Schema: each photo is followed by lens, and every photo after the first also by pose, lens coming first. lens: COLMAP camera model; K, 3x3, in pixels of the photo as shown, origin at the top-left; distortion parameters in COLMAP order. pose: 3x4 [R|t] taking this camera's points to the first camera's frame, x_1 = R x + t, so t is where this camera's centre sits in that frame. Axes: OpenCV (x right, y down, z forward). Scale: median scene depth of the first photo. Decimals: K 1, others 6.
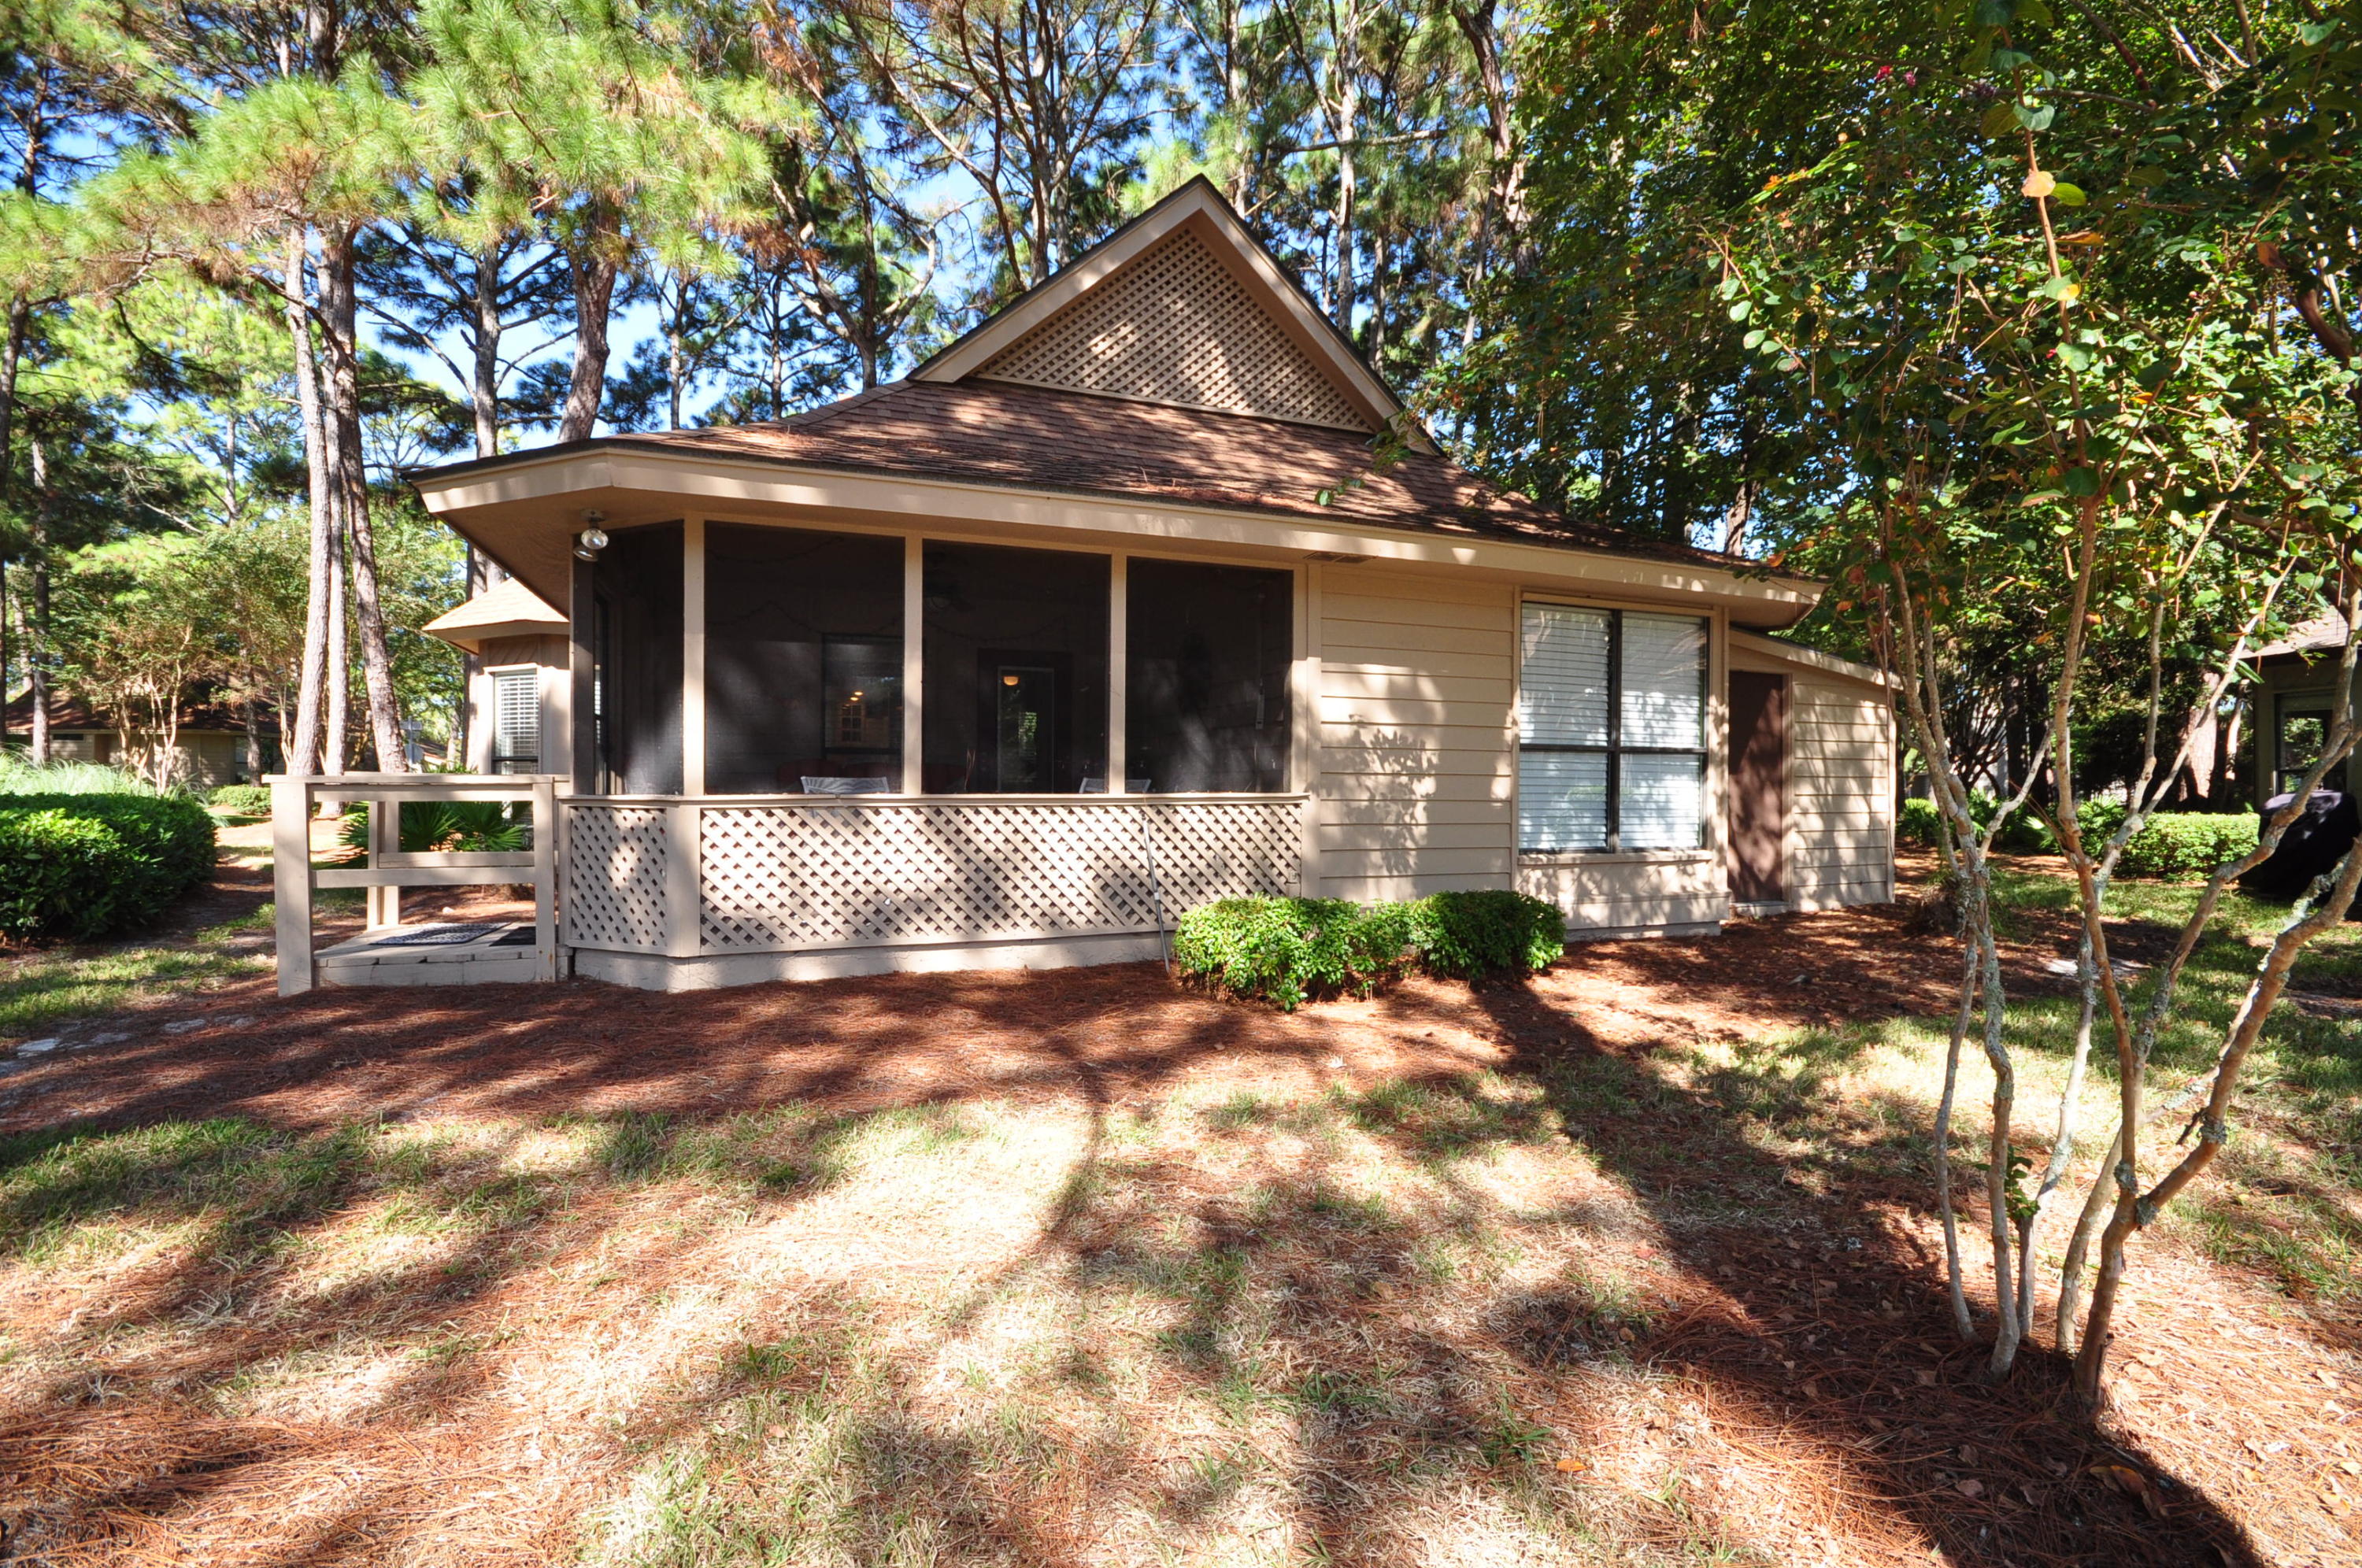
lens RADIAL K [[1040.4, 0, 1179.1], [0, 1040.4, 793.3], [0, 0, 1]] dist [0.000033, 0.000274]
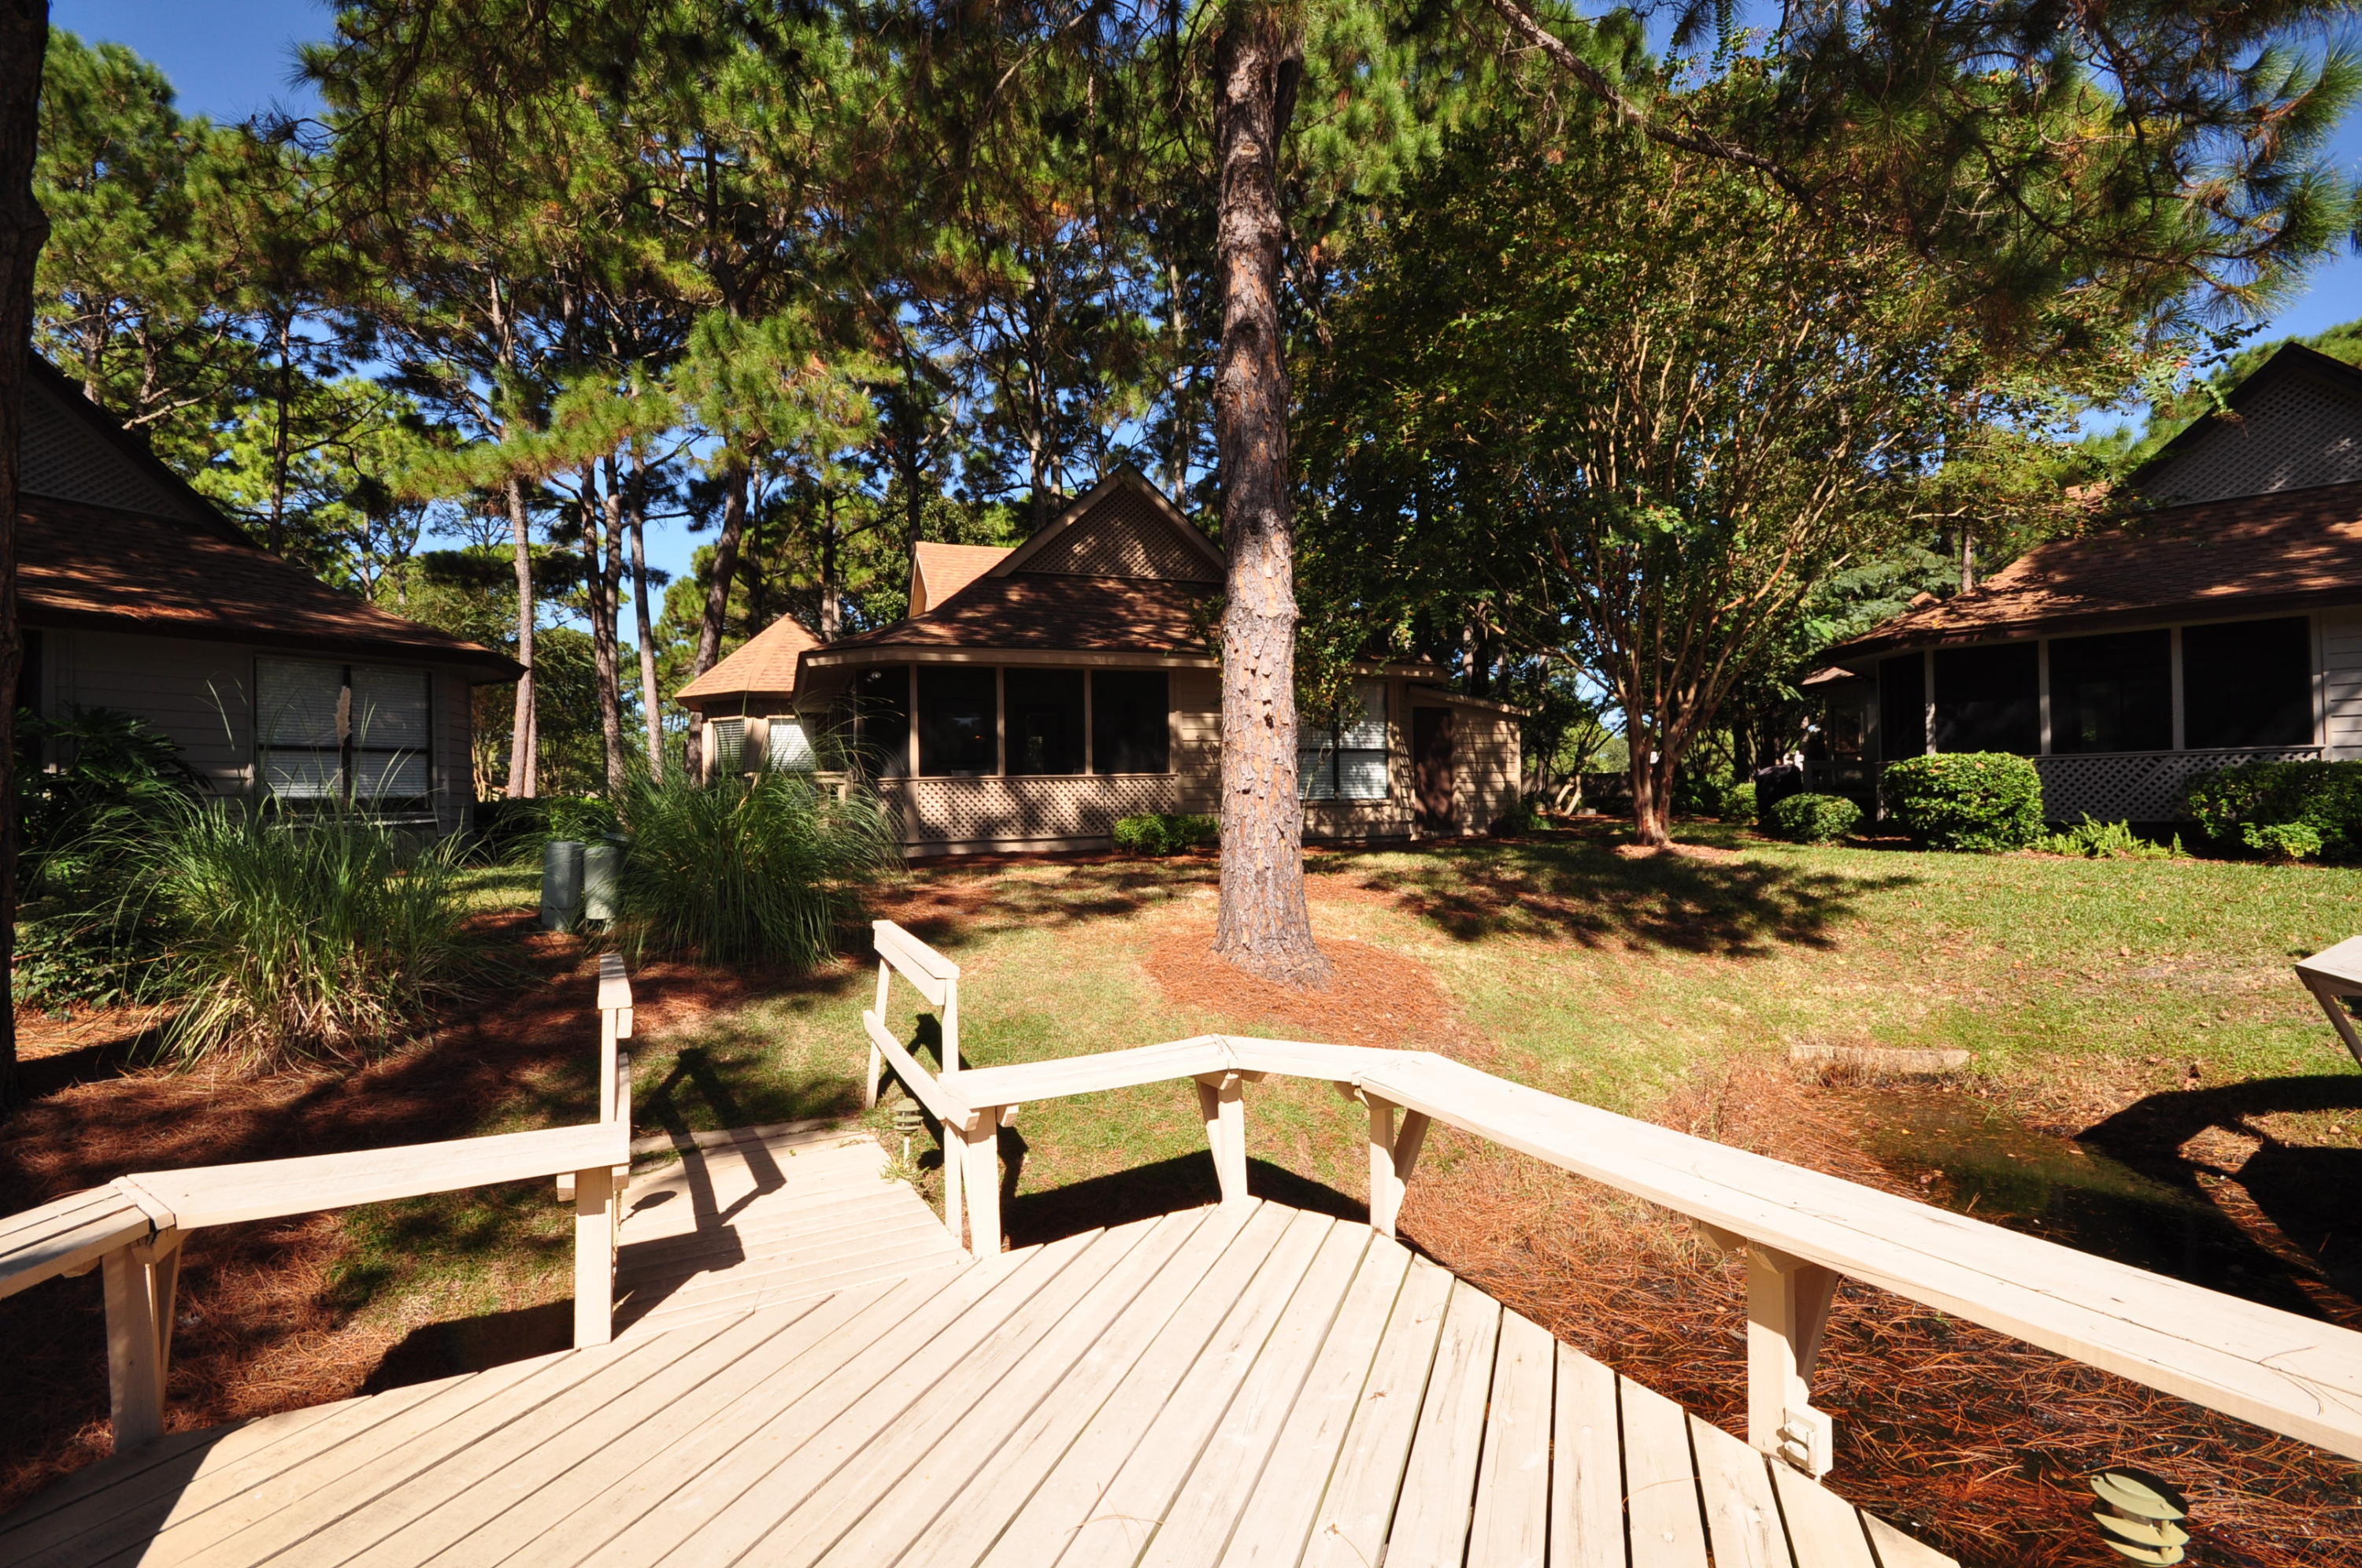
lens RADIAL K [[1028.1, 0, 1192.7], [0, 1028.1, 790.5], [0, 0, 1]] dist [-0.002097, -0.000239]
pose [[0.999505, -0.025320, 0.018692, 0.101876], [0.025608, 0.999555, -0.015328, 0.061880], [-0.018296, 0.015799, 0.999708, -1.010089]]
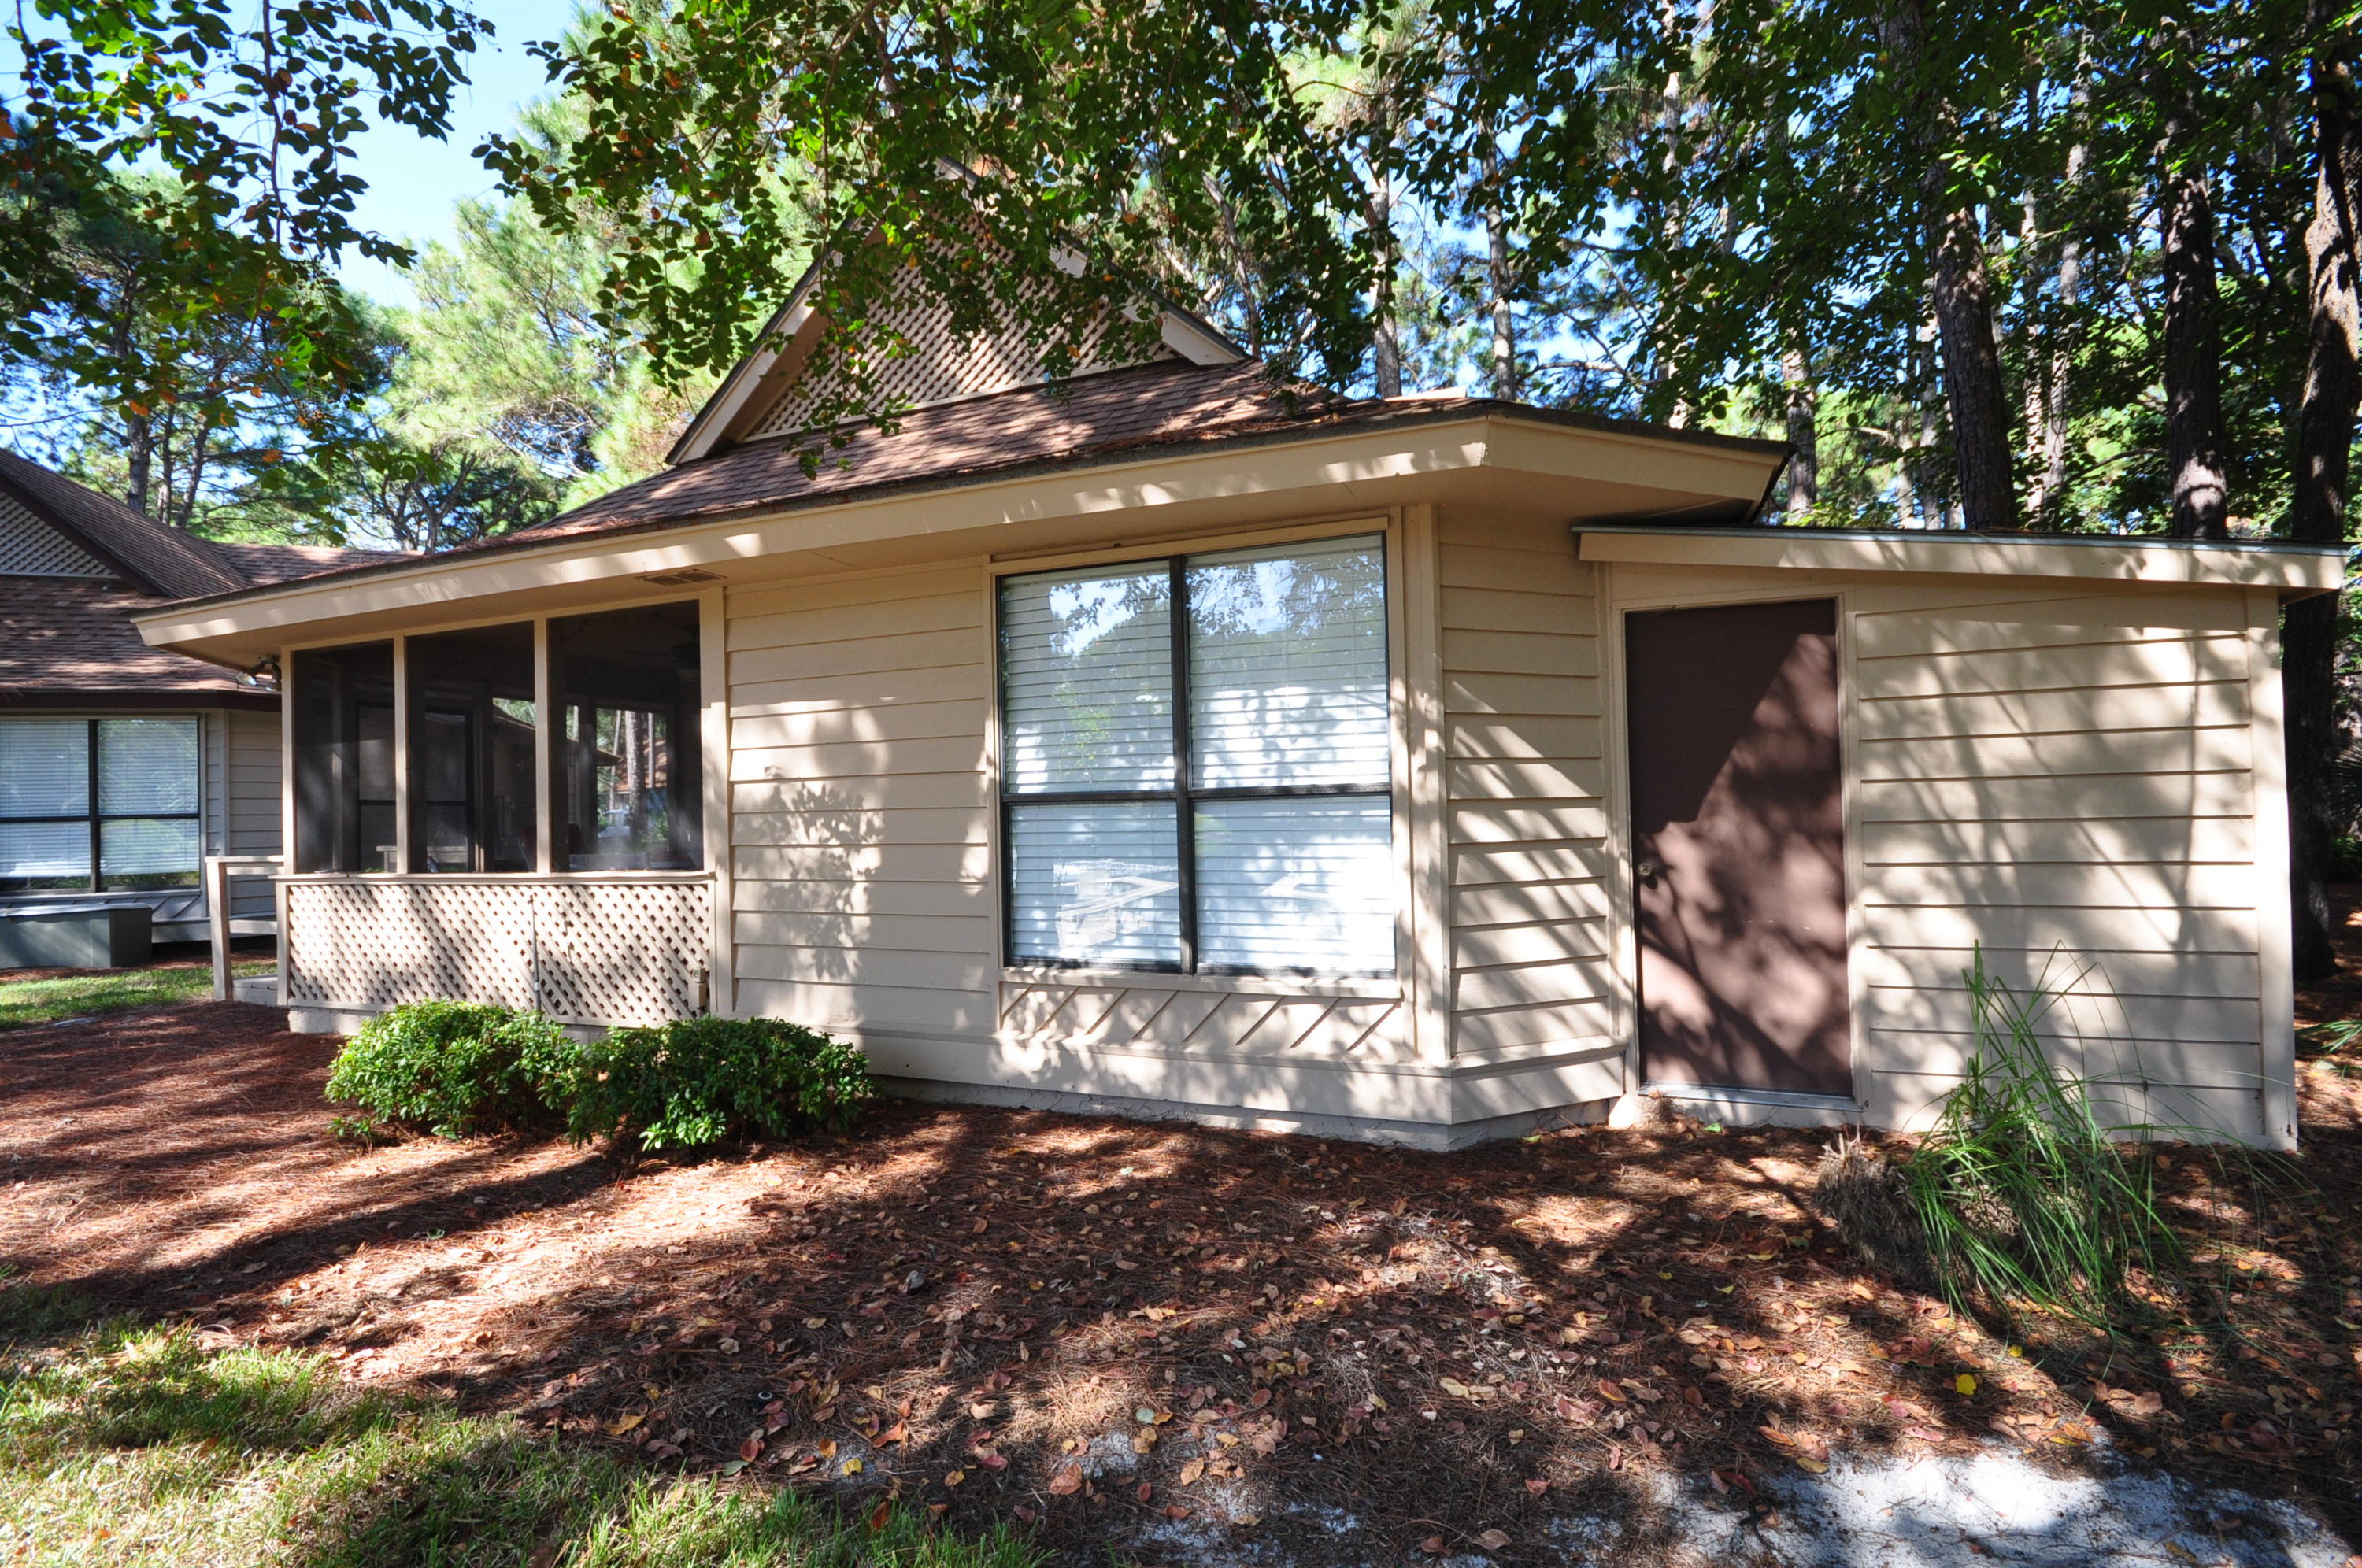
lens RADIAL K [[1040.4, 0, 1179.1], [0, 1040.4, 793.3], [0, 0, 1]] dist [0.000033, 0.000274]
pose [[0.730668, -0.026982, -0.682199, 0.830488], [0.022286, 0.999629, -0.015667, -0.034602], [0.682369, -0.003756, 0.730998, 0.580676]]
